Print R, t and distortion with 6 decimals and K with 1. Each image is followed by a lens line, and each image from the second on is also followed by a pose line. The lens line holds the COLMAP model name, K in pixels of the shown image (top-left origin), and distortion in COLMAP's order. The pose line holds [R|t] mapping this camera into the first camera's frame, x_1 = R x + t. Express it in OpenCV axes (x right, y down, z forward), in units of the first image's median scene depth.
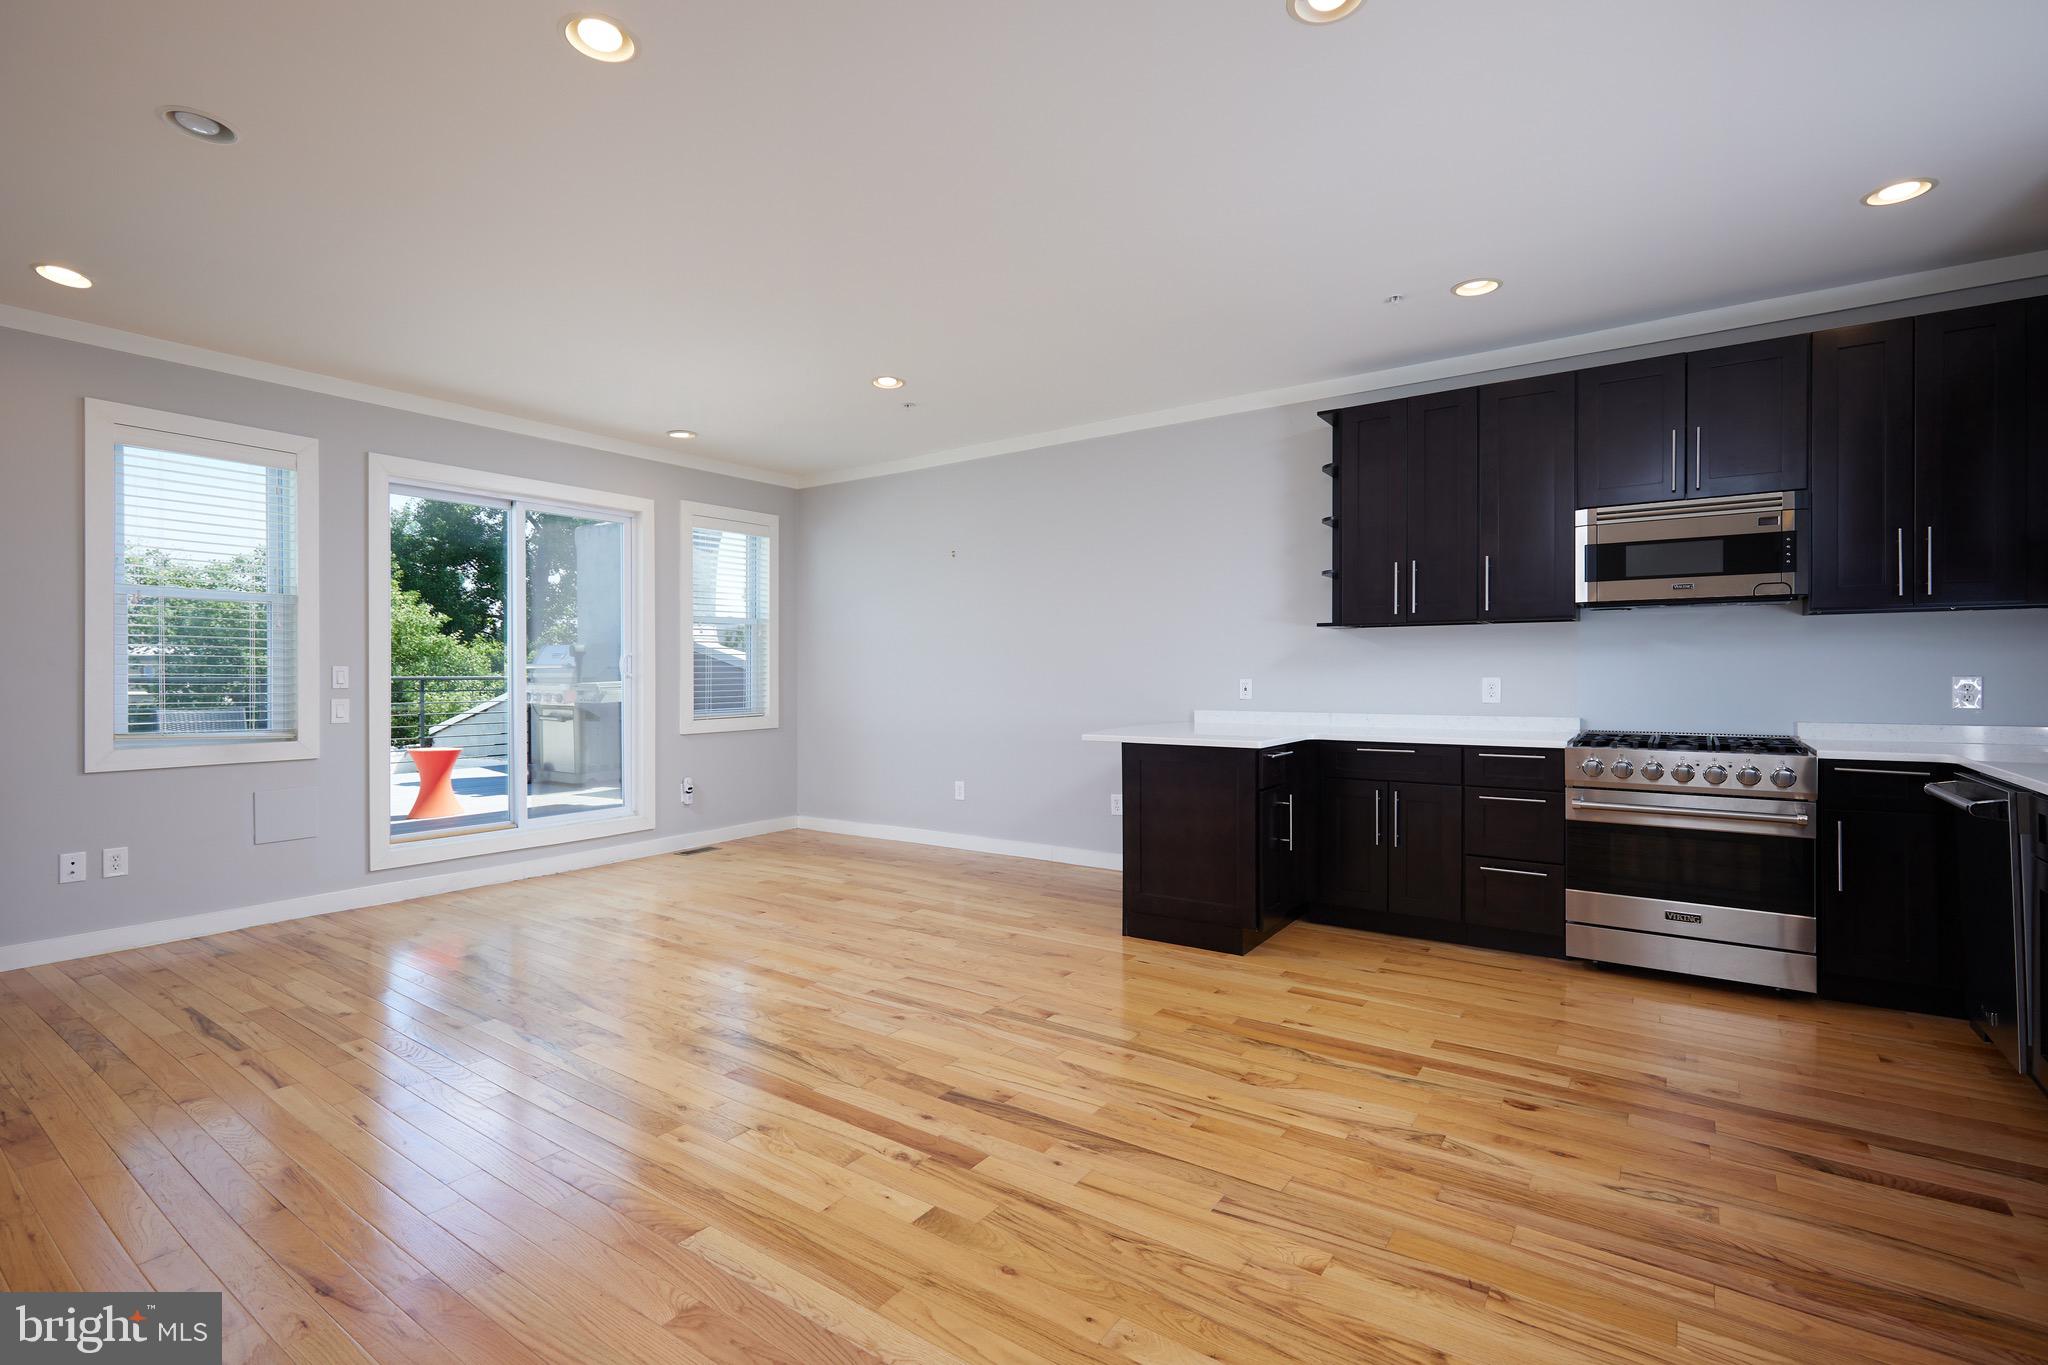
lens RADIAL K [[939.6, 0, 1020.4], [0, 939.6, 677.9], [0, 0, 1]] dist [0.002090, 0.000304]
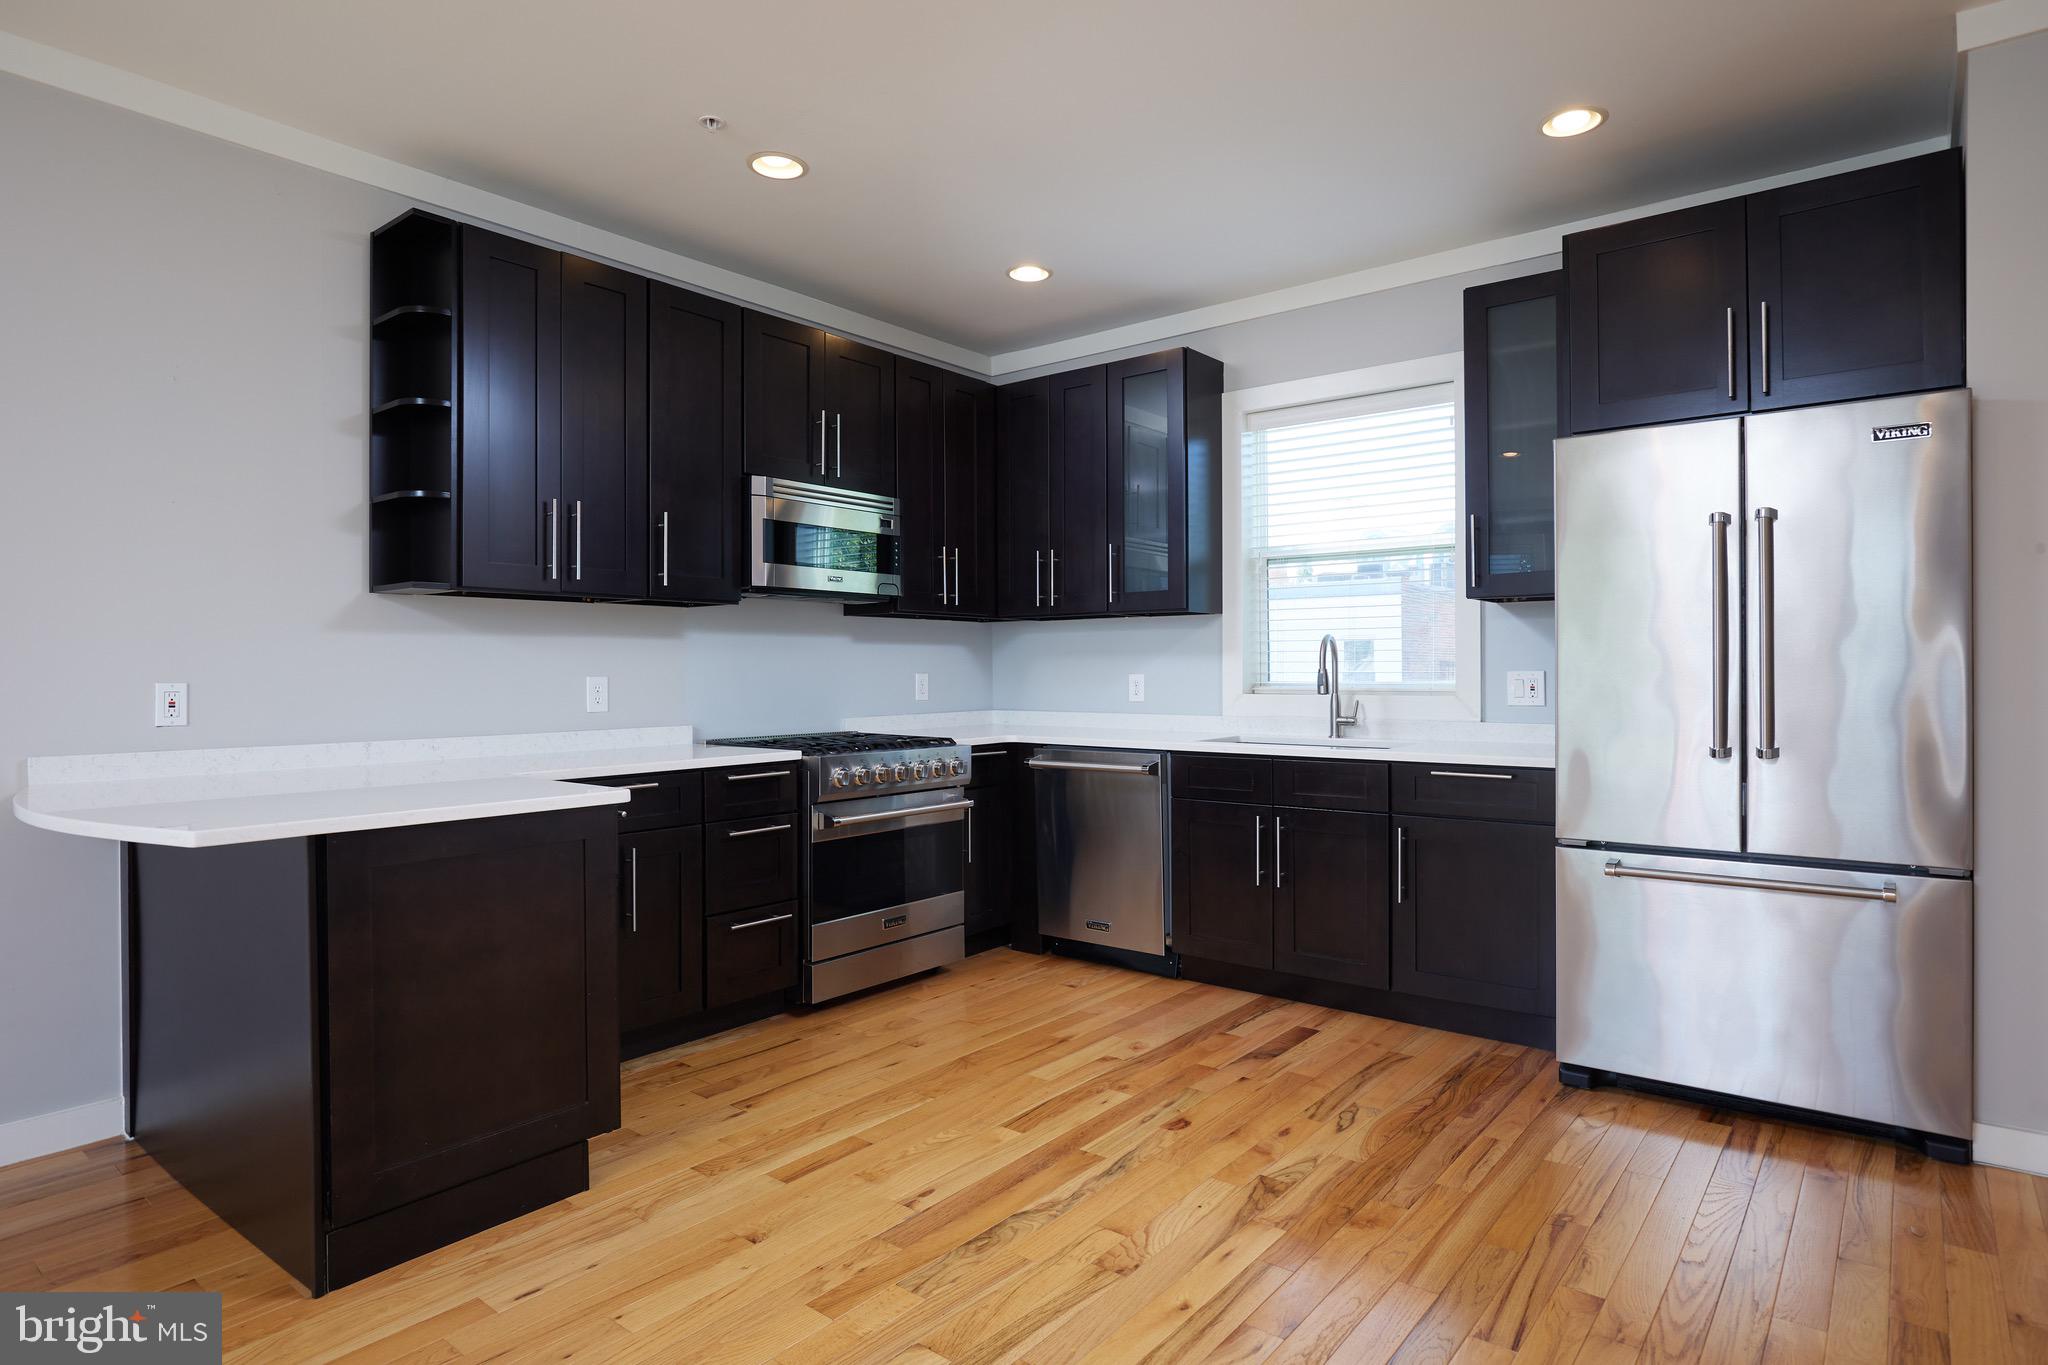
lens RADIAL K [[1119.9, 0, 1024.9], [0, 1119.9, 675.6], [0, 0, 1]] dist [-0.008818, -0.000731]
pose [[0.060838, 0.000282, 0.998148, -0.424676], [0.009661, 0.999953, -0.000872, 0.003222], [-0.998101, 0.009696, 0.060833, 0.771966]]
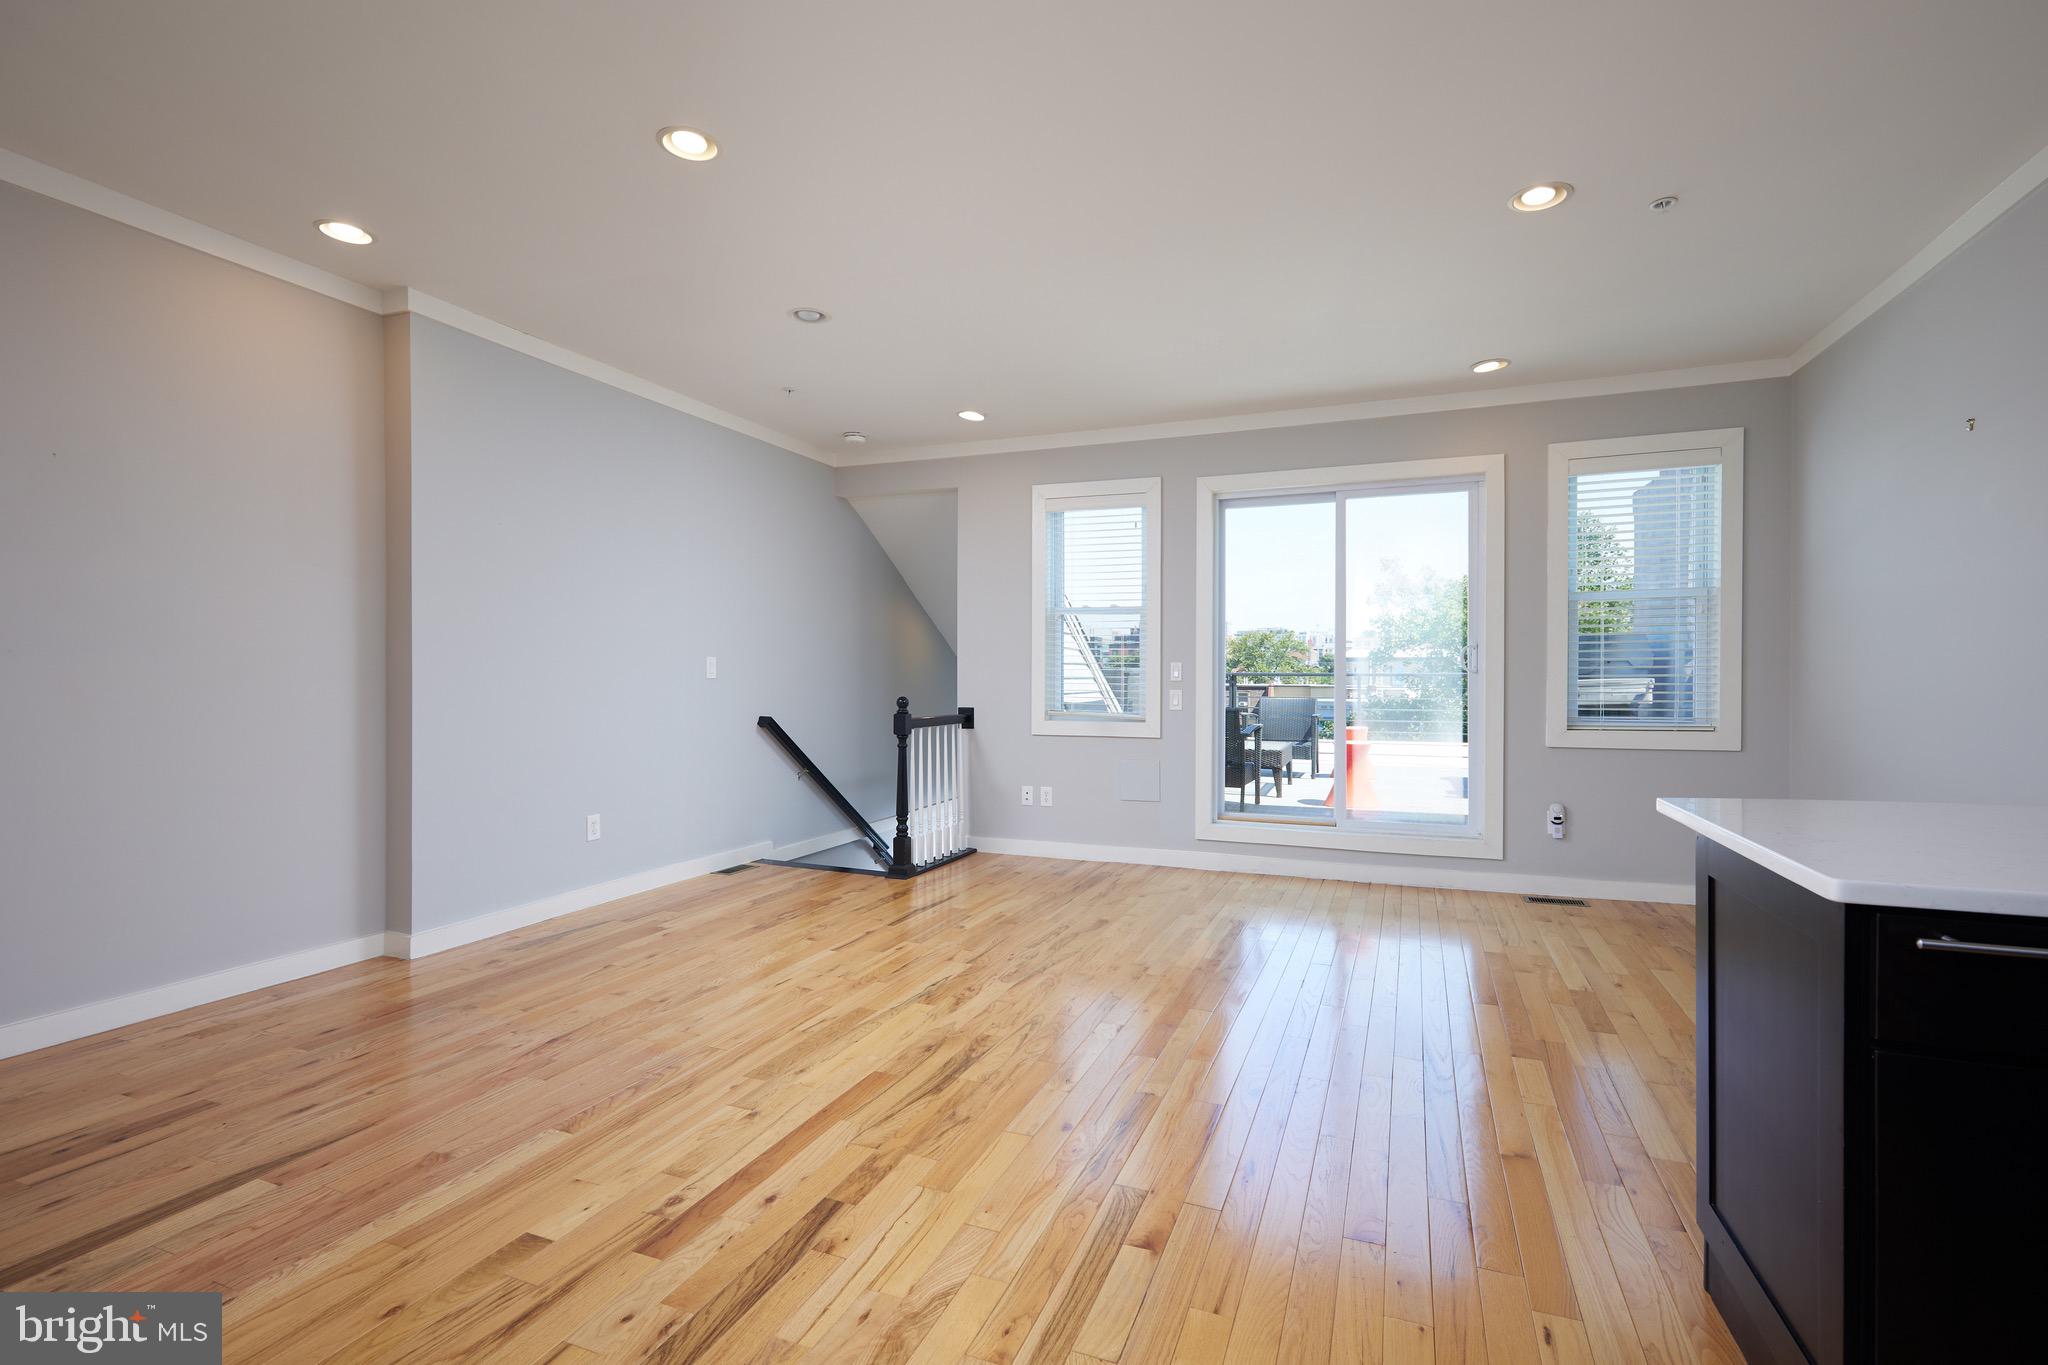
lens RADIAL K [[939.6, 0, 1020.4], [0, 939.6, 677.9], [0, 0, 1]] dist [0.002090, 0.000304]
pose [[0.229513, 0.006521, -0.973284, 0.525517], [-0.005223, 0.999971, 0.005468, 0.002276], [0.973292, 0.003829, 0.229541, 0.713951]]
